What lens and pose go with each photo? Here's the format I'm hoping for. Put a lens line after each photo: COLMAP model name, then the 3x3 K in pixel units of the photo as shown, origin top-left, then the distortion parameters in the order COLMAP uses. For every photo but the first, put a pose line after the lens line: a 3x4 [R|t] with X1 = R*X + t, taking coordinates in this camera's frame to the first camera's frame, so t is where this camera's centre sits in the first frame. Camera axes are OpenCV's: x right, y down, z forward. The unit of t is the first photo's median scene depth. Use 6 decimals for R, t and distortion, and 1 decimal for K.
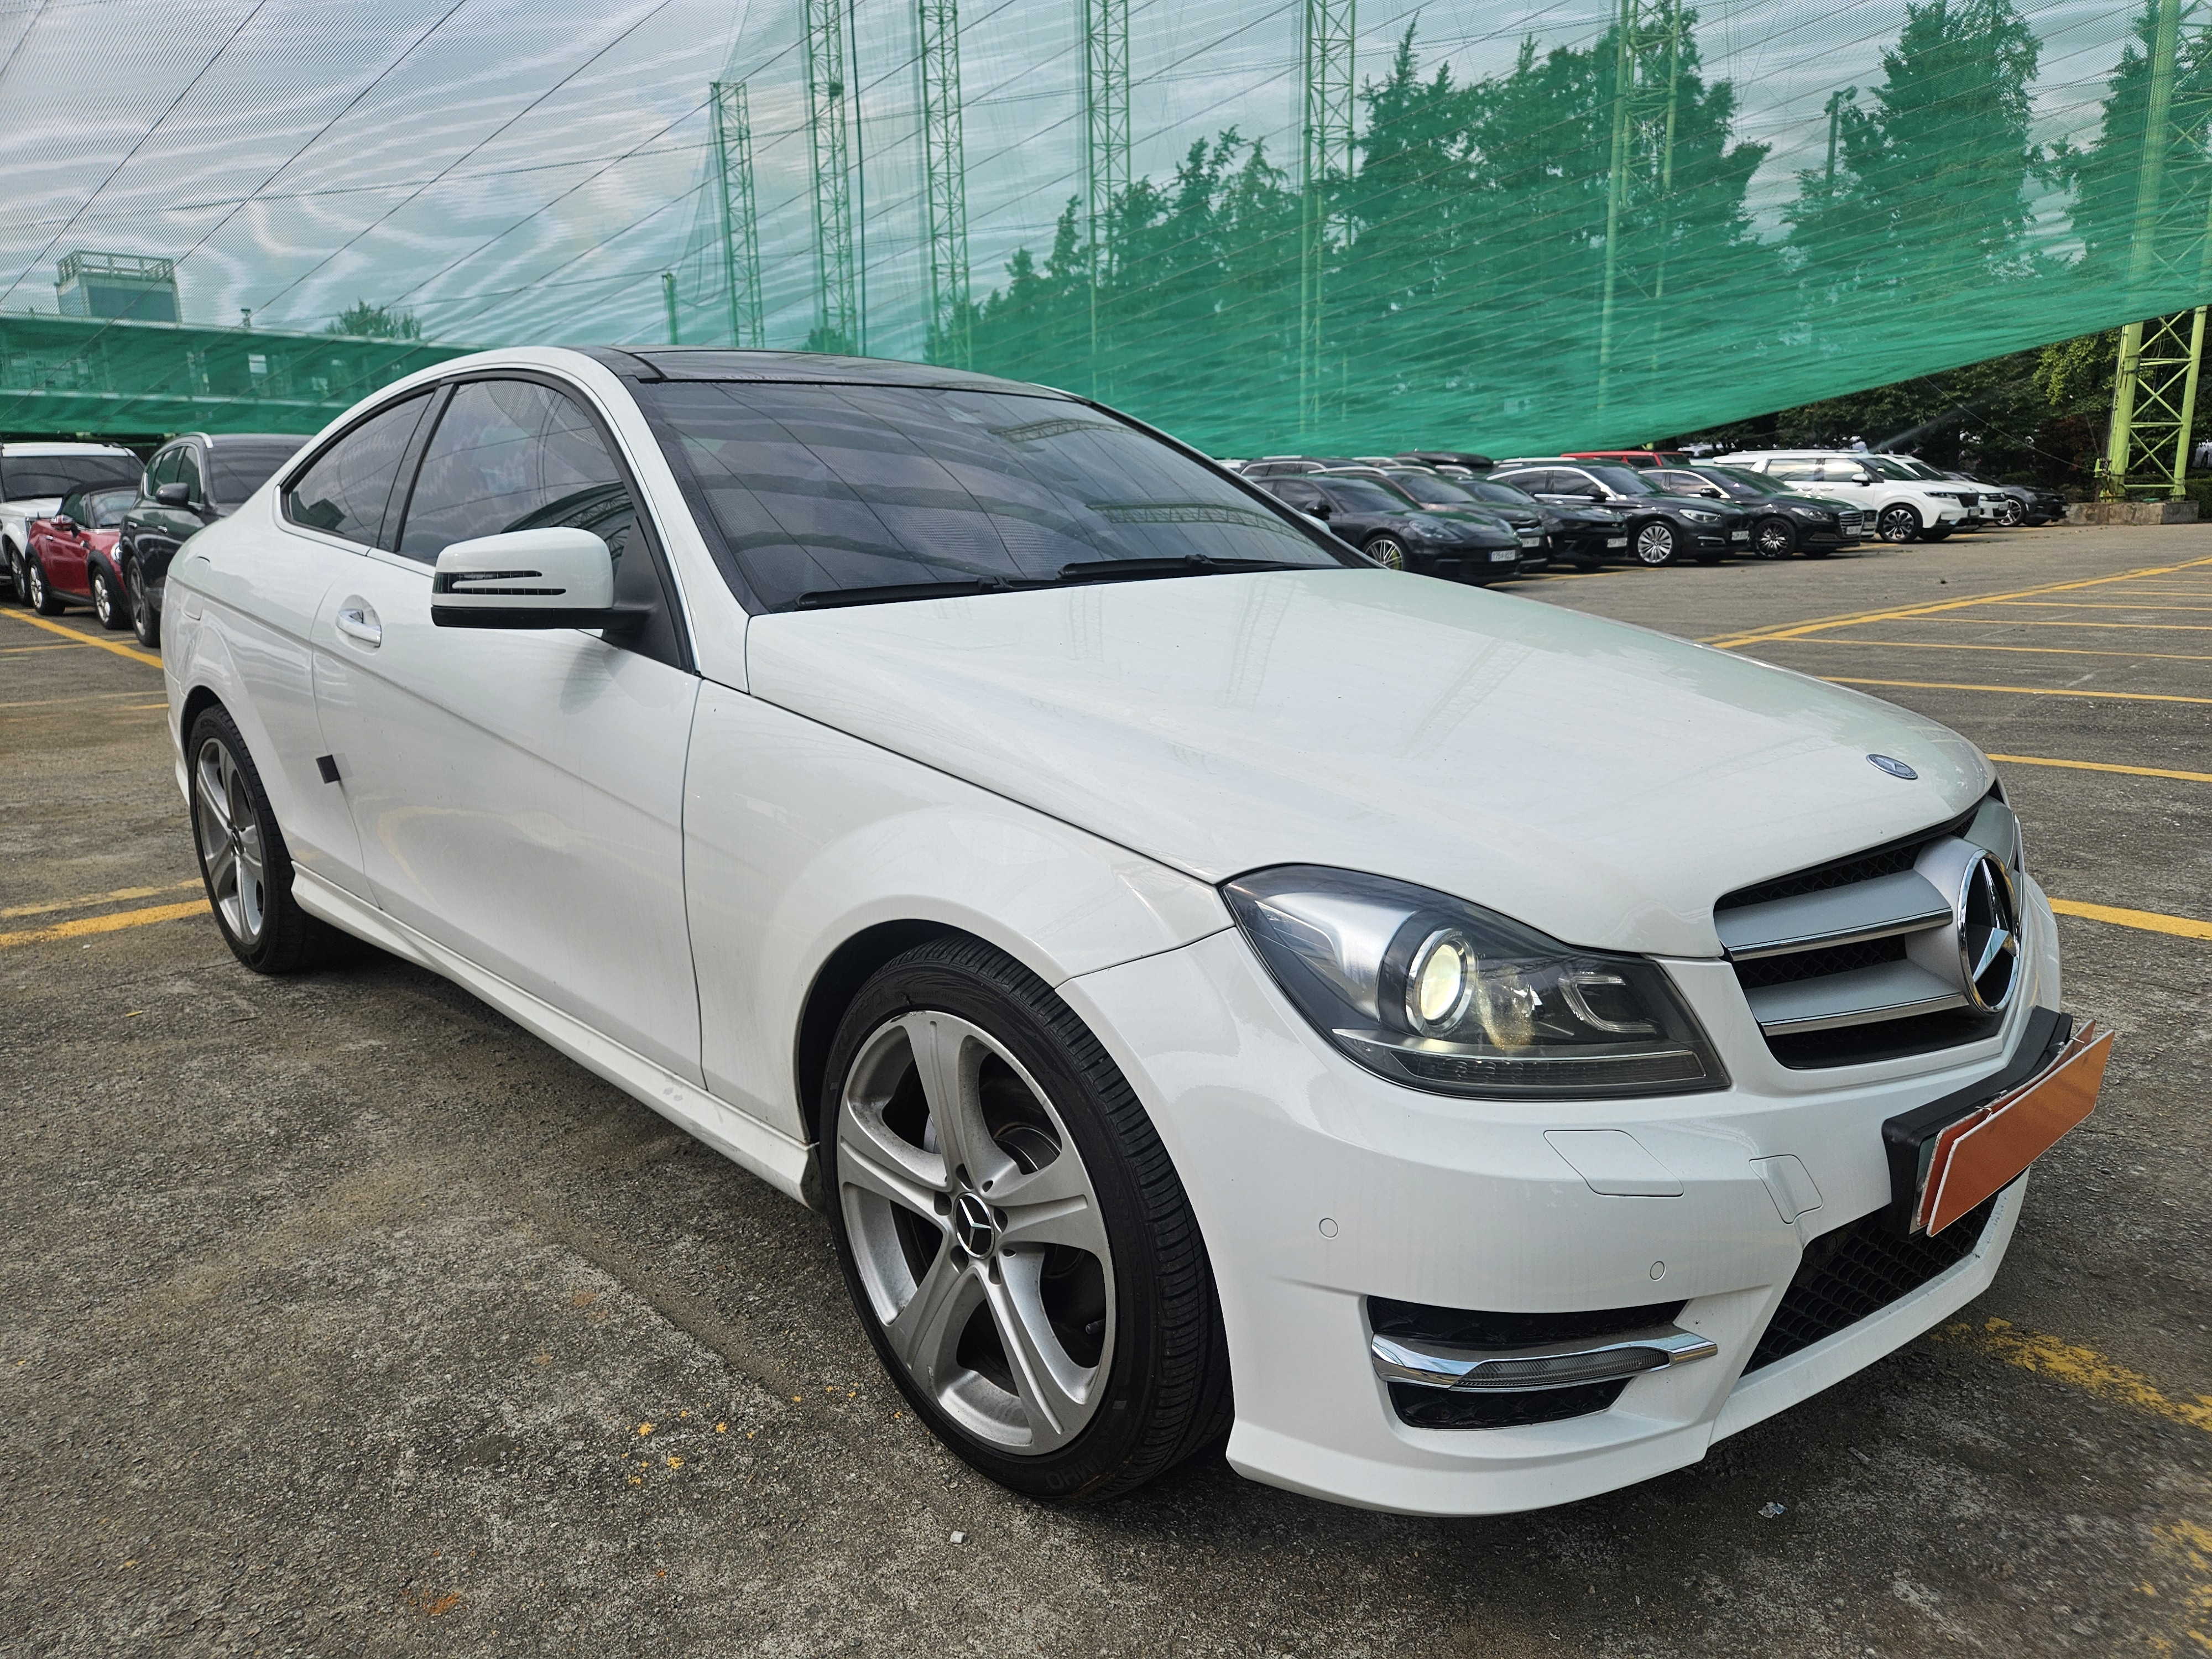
lens RADIAL K [[1464.1, 0, 1116.1], [0, 1464.1, 855.7], [0, 0, 1]] dist [0.073006, -0.065470]
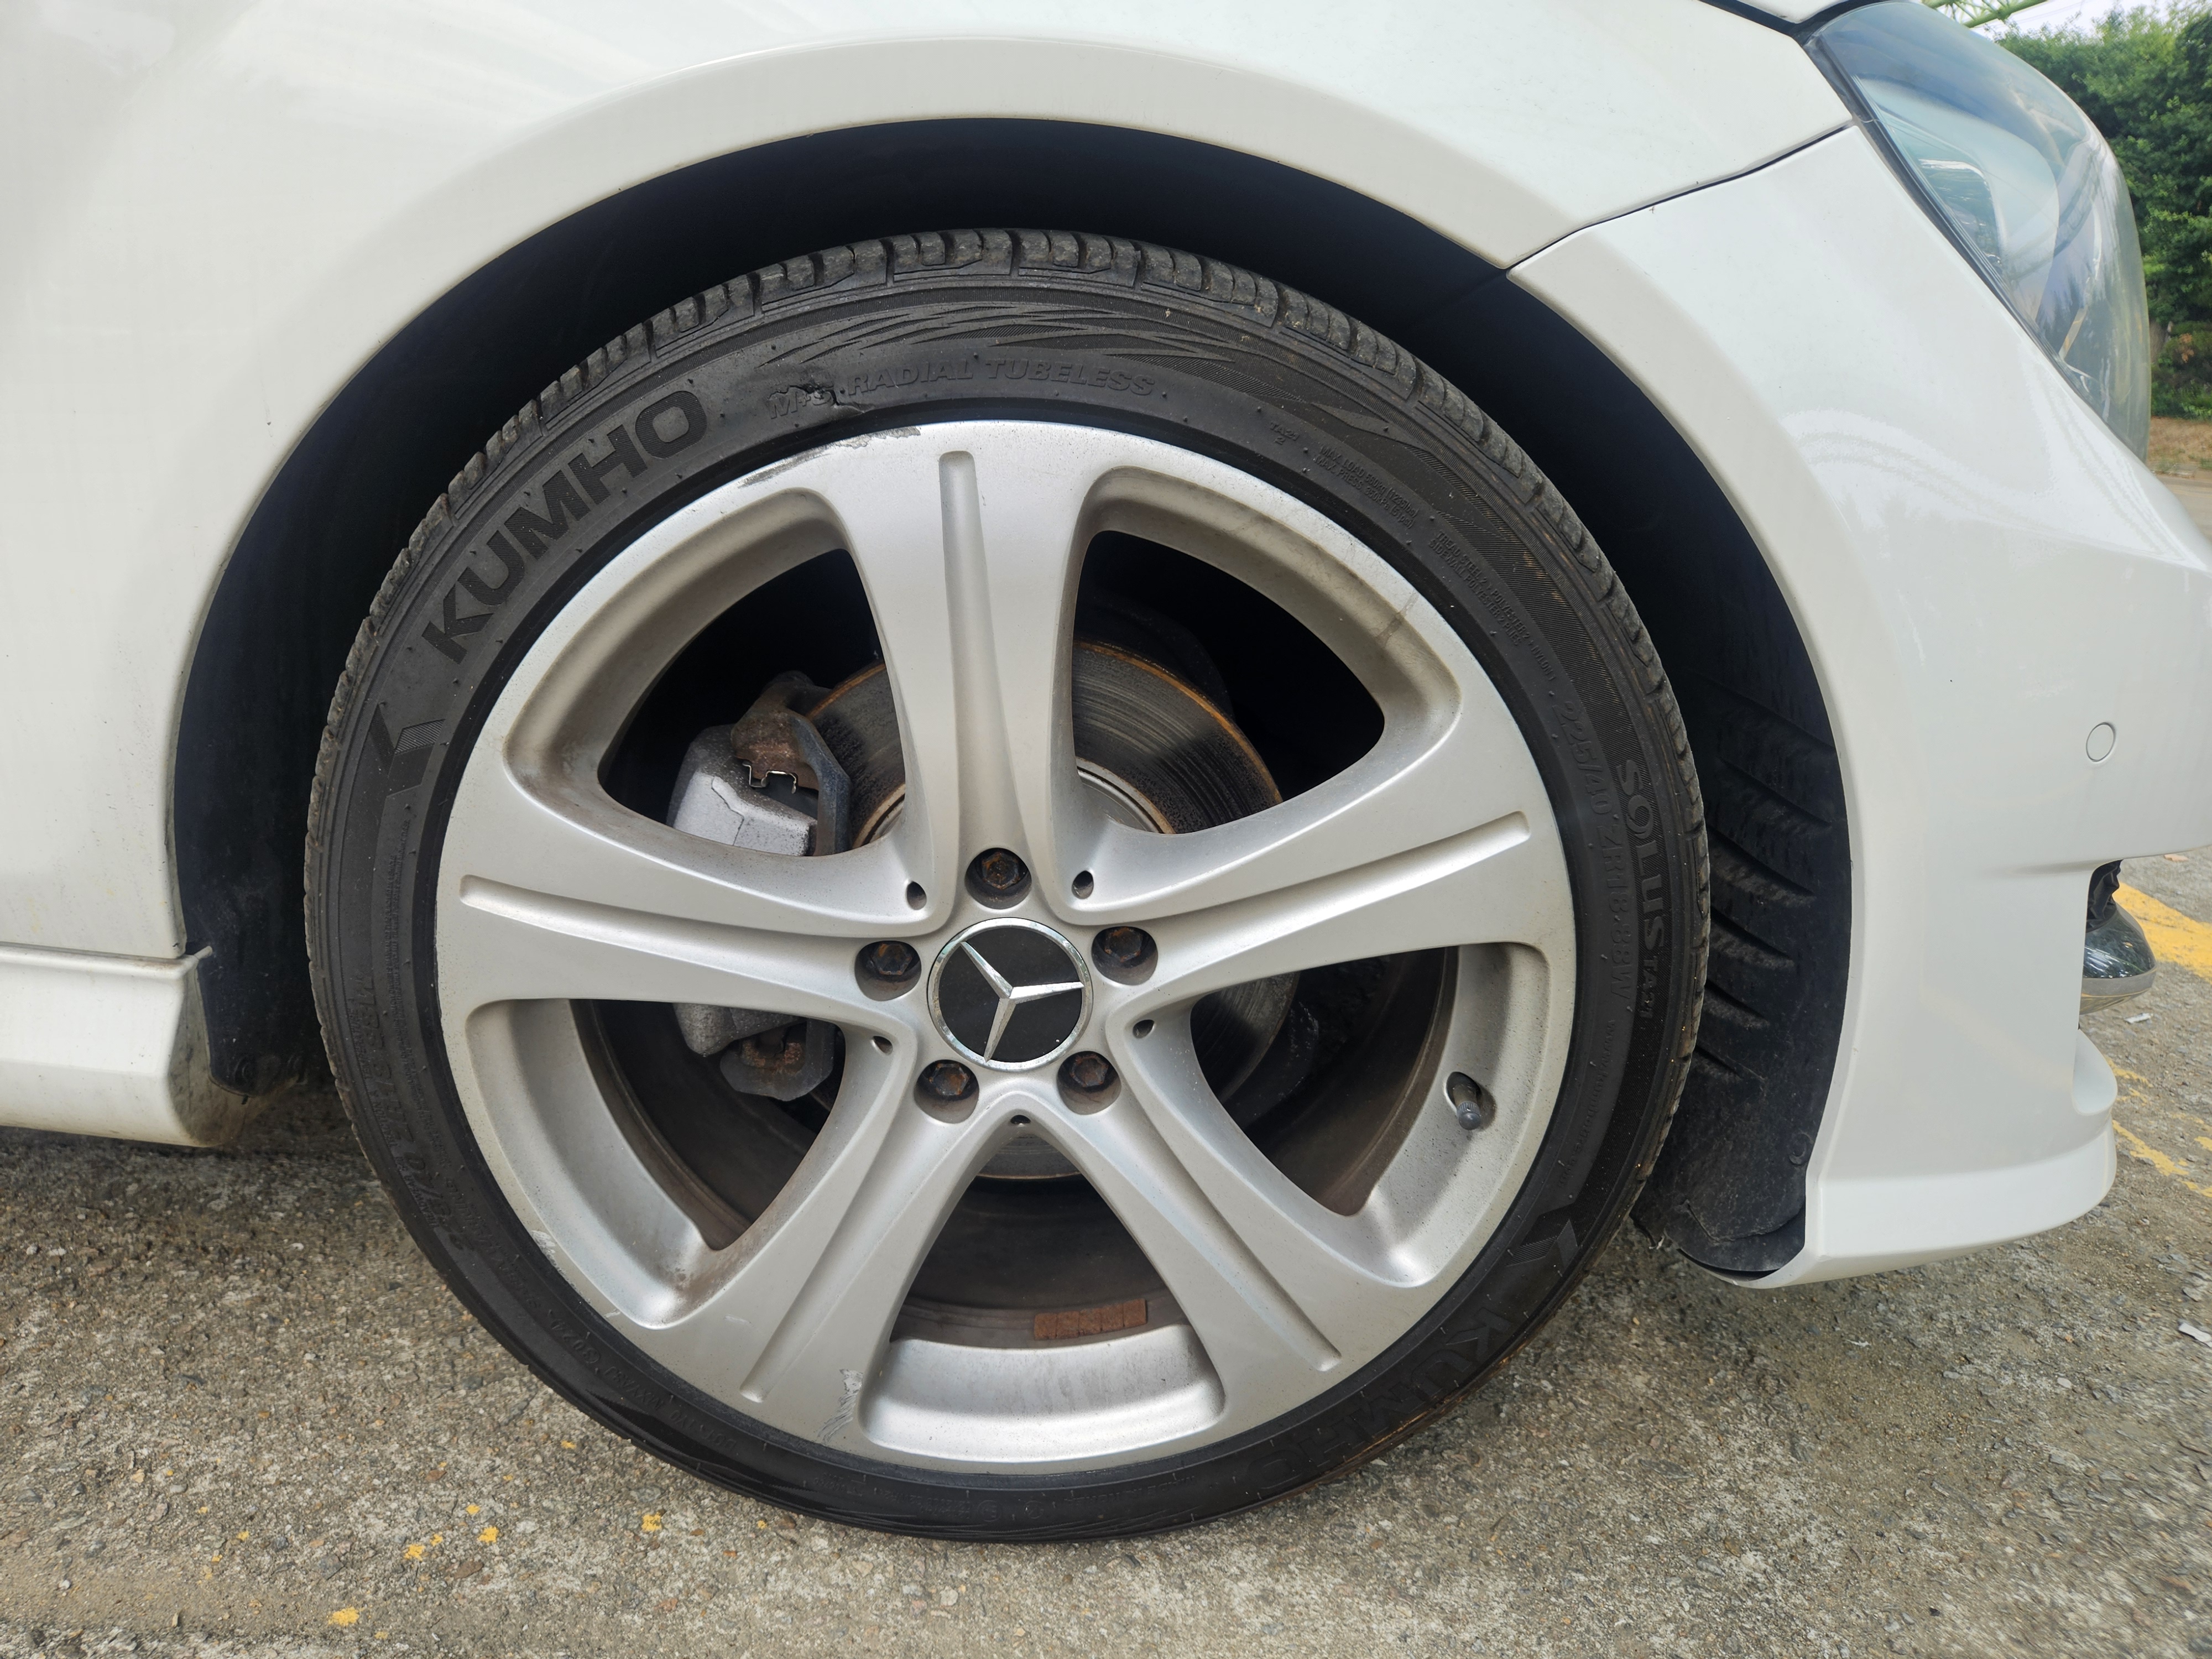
lens RADIAL K [[1485.9, 0, 1079.6], [0, 1485.9, 865.5], [0, 0, 1]] dist [0.026839, -0.024906]
pose [[0.690260, -0.172406, 0.702721, -0.355048], [0.062263, 0.981748, 0.179704, 0.142293], [-0.720877, -0.080289, 0.688396, 0.697759]]
